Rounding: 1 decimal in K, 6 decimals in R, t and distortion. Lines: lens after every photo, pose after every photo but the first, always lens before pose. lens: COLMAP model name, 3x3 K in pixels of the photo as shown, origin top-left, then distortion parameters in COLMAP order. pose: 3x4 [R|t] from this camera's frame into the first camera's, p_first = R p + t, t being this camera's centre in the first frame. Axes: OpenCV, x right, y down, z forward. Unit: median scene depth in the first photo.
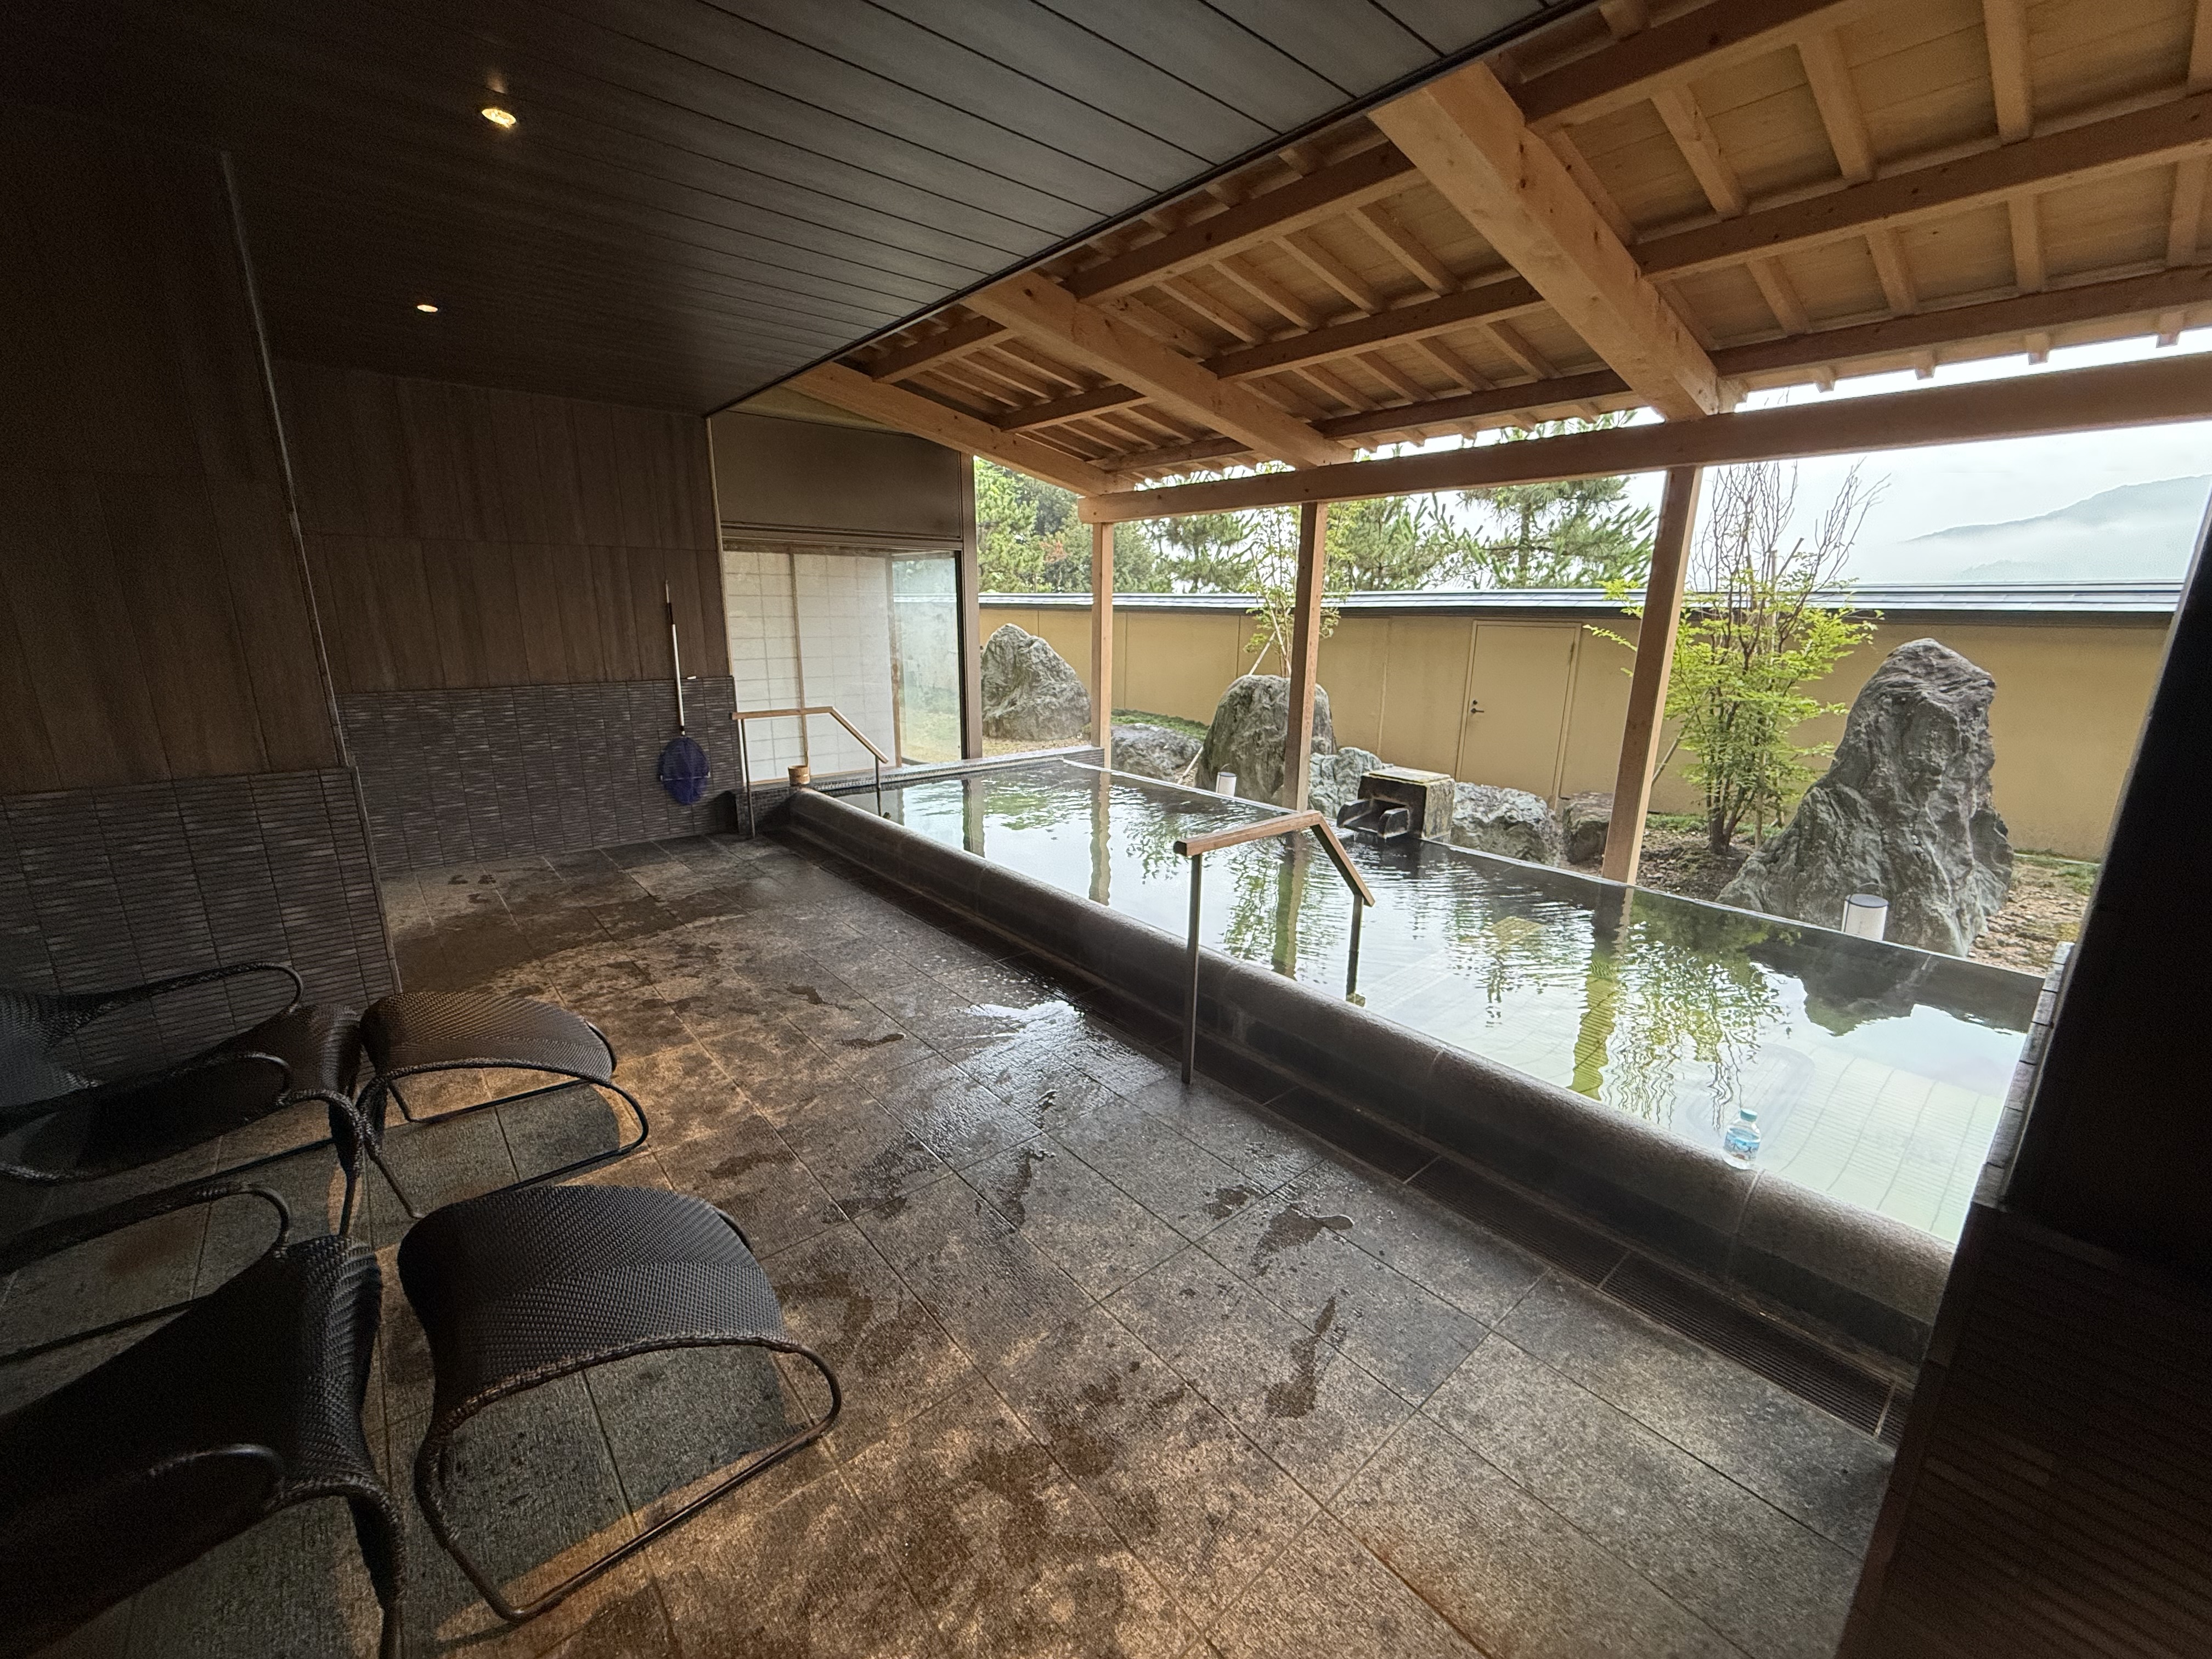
lens RADIAL K [[881.7, 0, 1106.0], [0, 881.7, 829.5], [0, 0, 1]] dist [-0.000554, -0.000215]
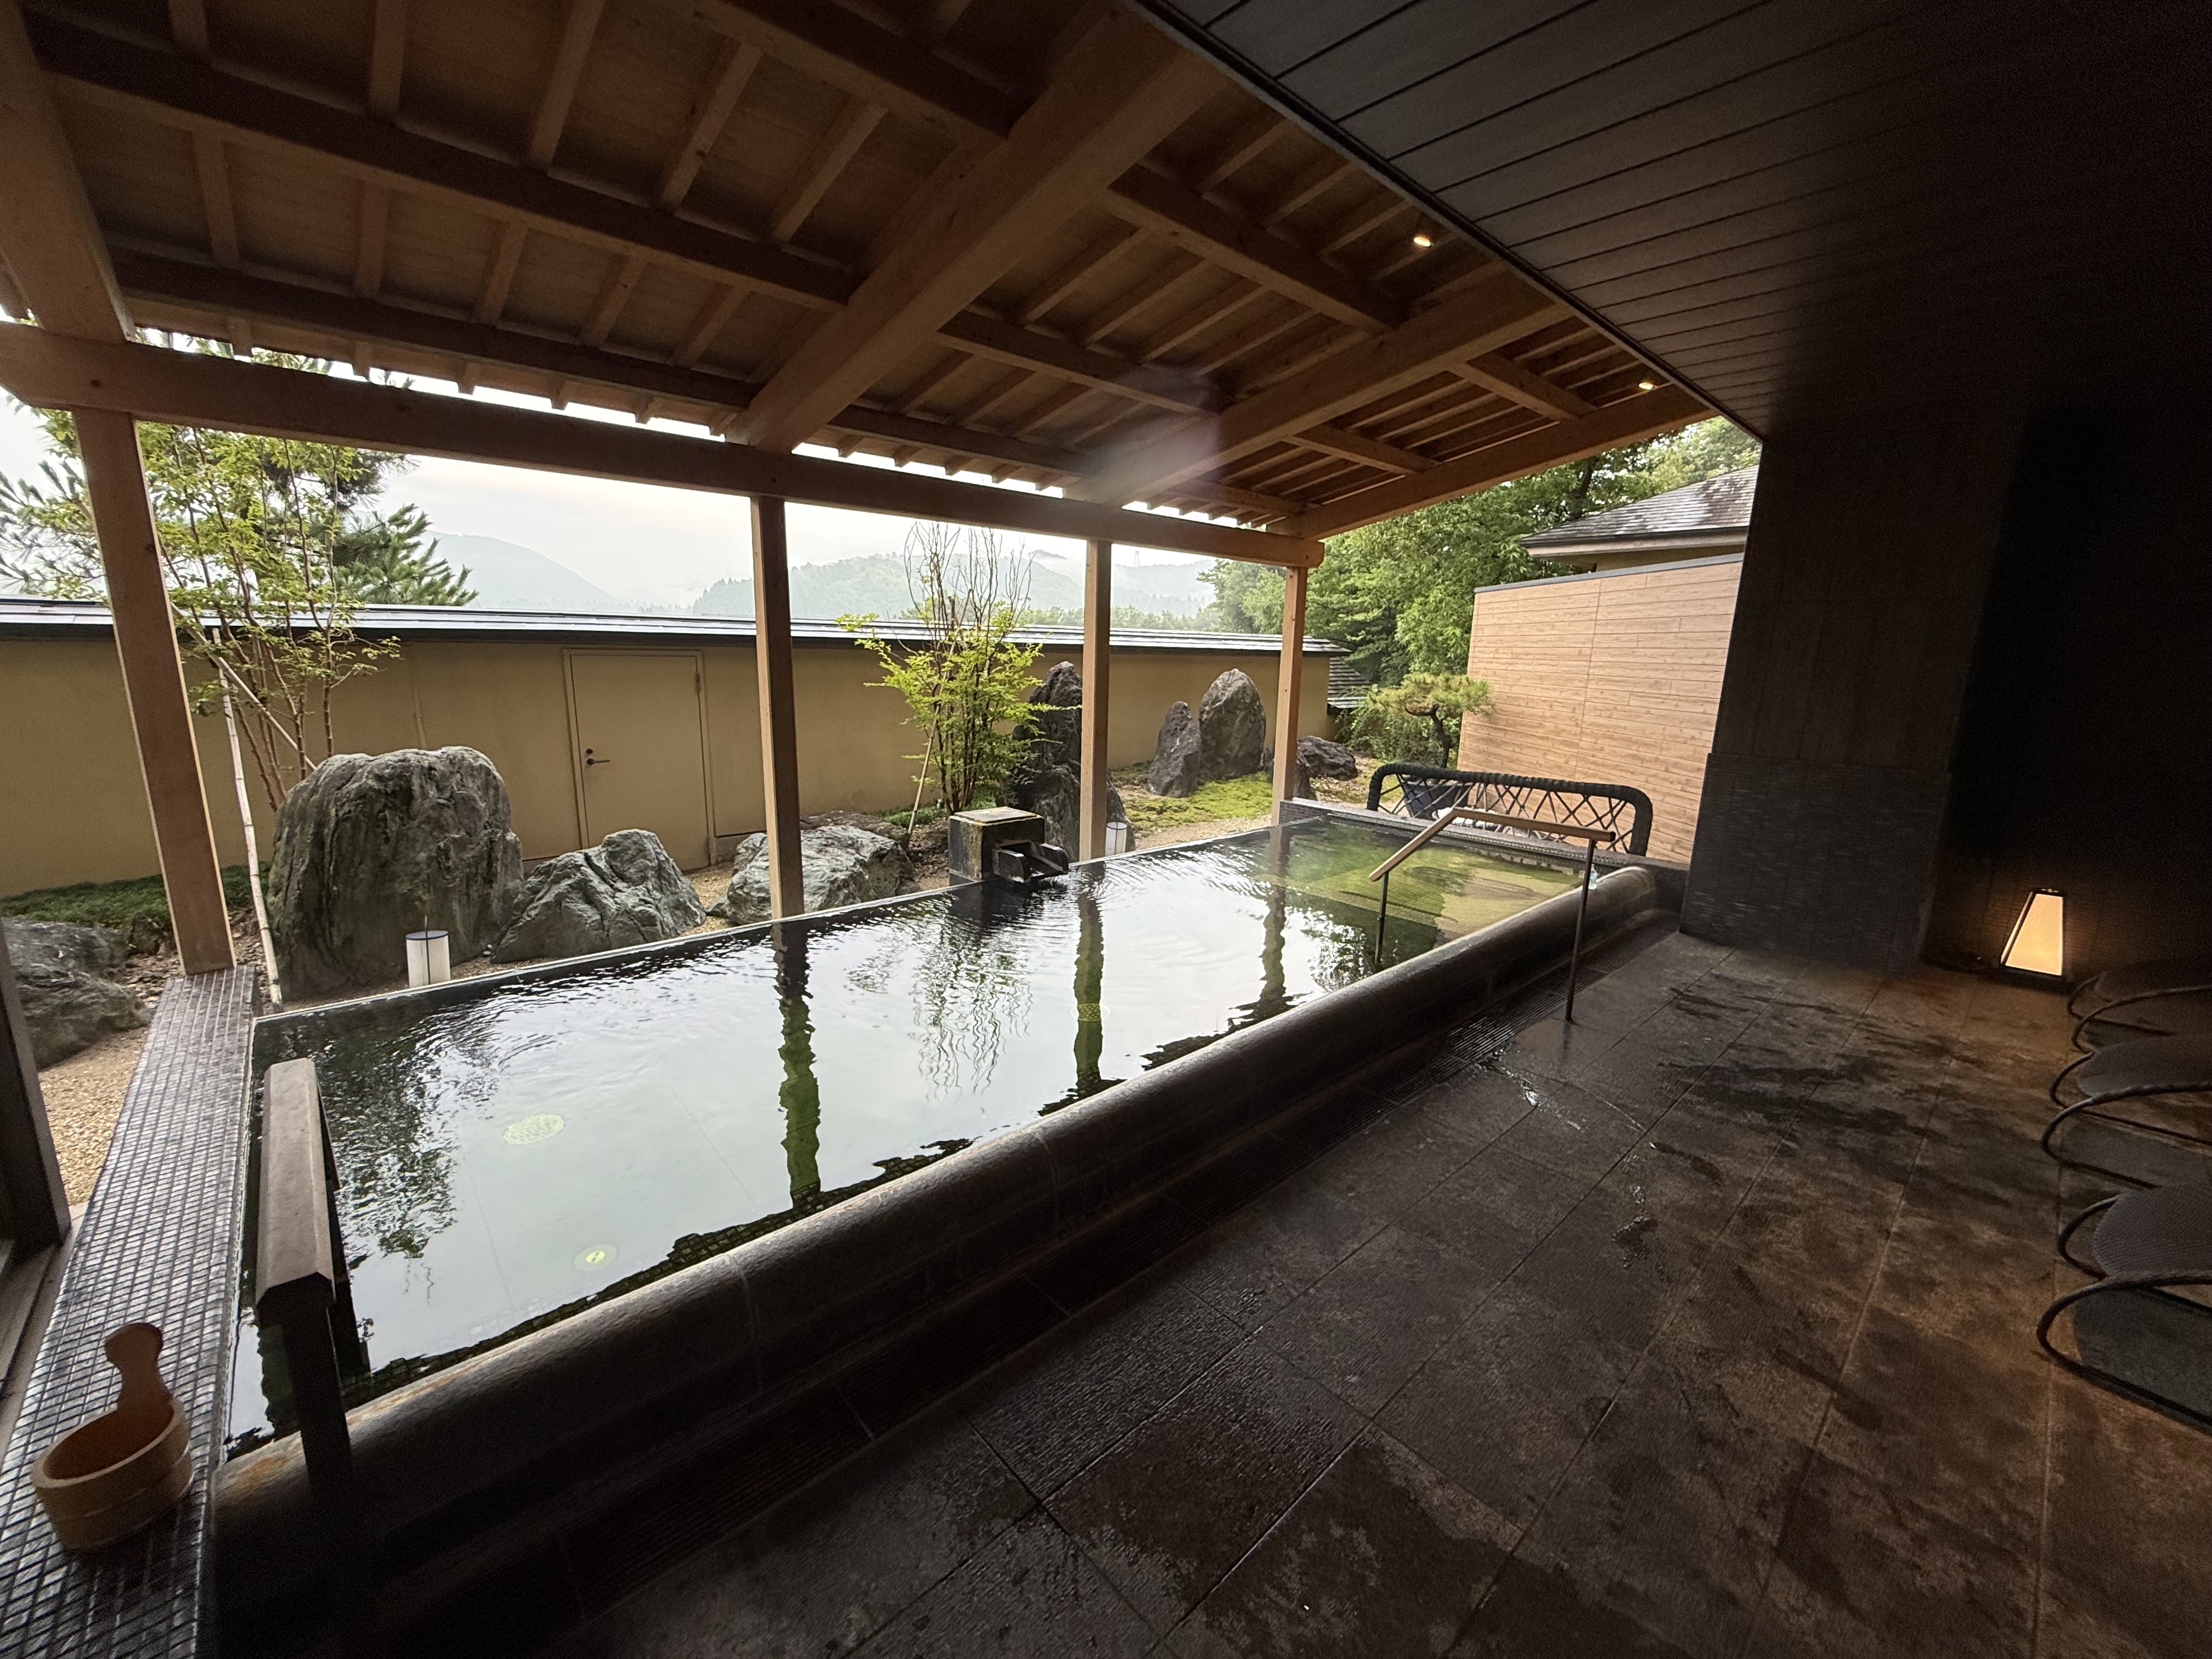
lens RADIAL K [[881.7, 0, 1106.0], [0, 881.7, 829.5], [0, 0, 1]] dist [-0.000554, -0.000215]
pose [[-0.030836, -0.212556, 0.976662, -0.943533], [0.223435, 0.950934, 0.214011, -0.352665], [-0.974231, 0.224820, 0.018169, 1.352539]]
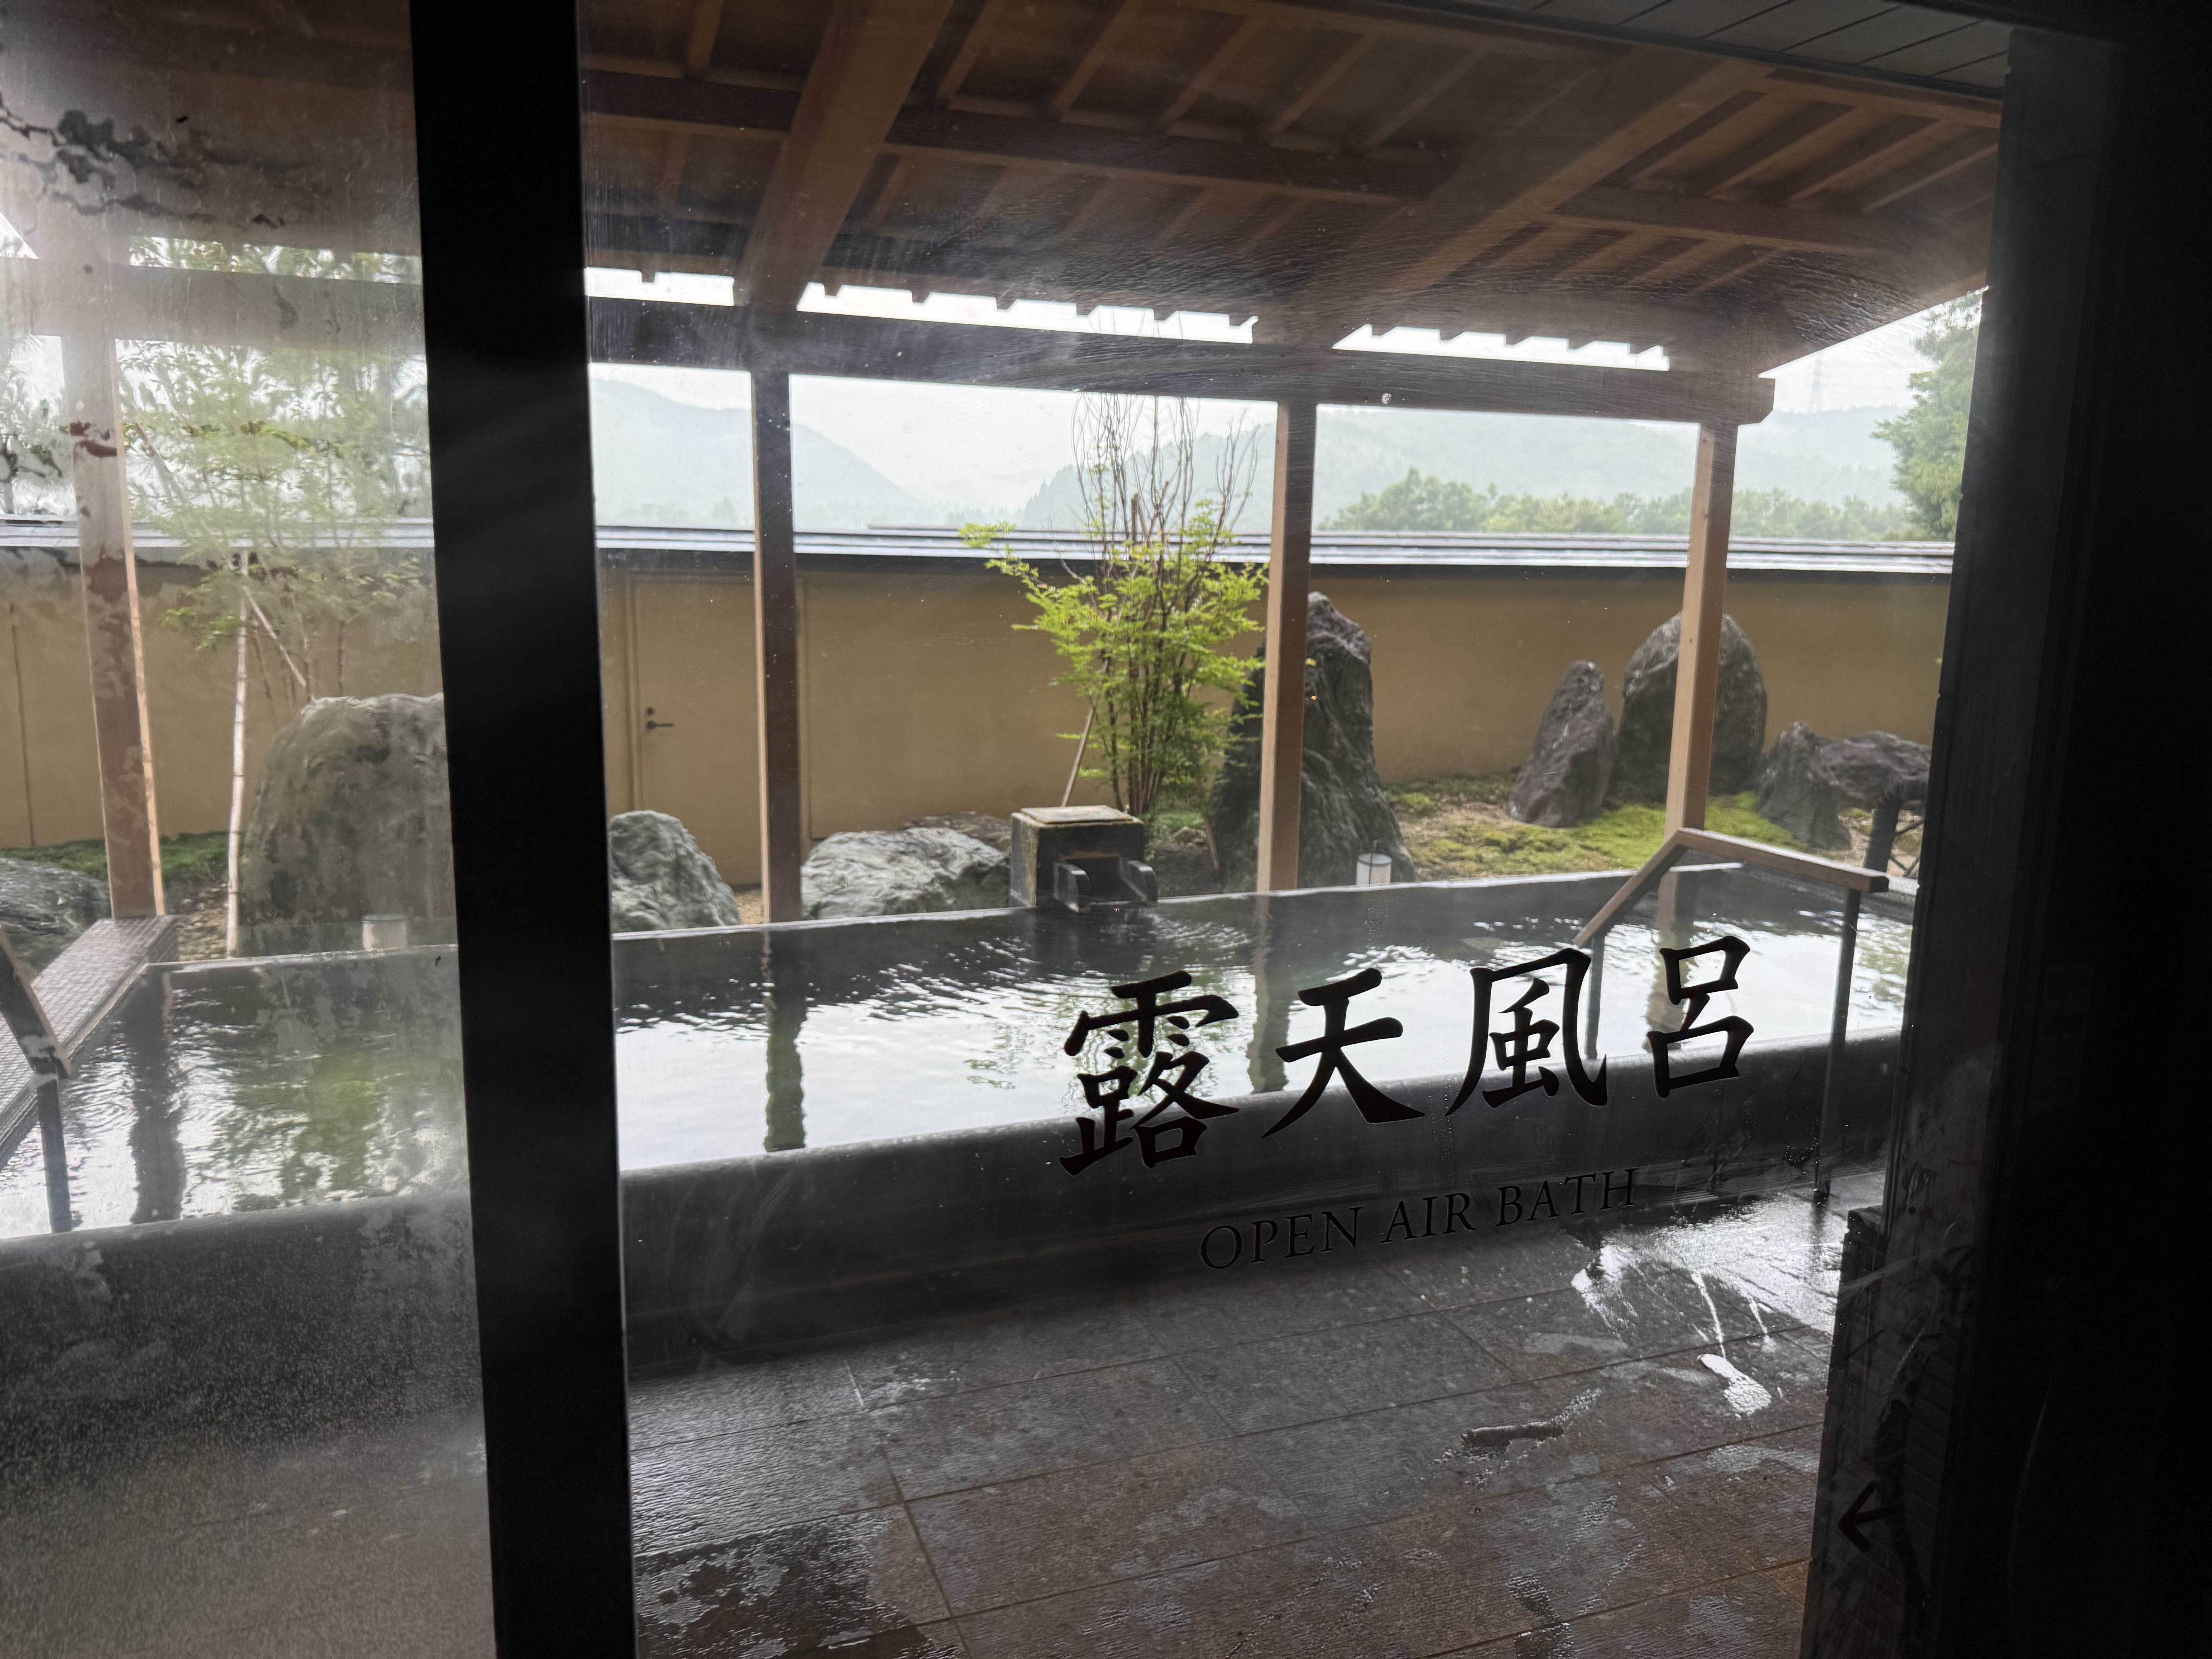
lens RADIAL K [[1553.6, 0, 1106.0], [0, 1553.6, 829.5], [0, 0, 1]] dist [0.058232, -0.101488]
pose [[0.351081, -0.161044, 0.922392, -1.102337], [0.219074, 0.971884, 0.086301, -0.225125], [-0.910357, 0.171773, 0.376490, 0.854291]]
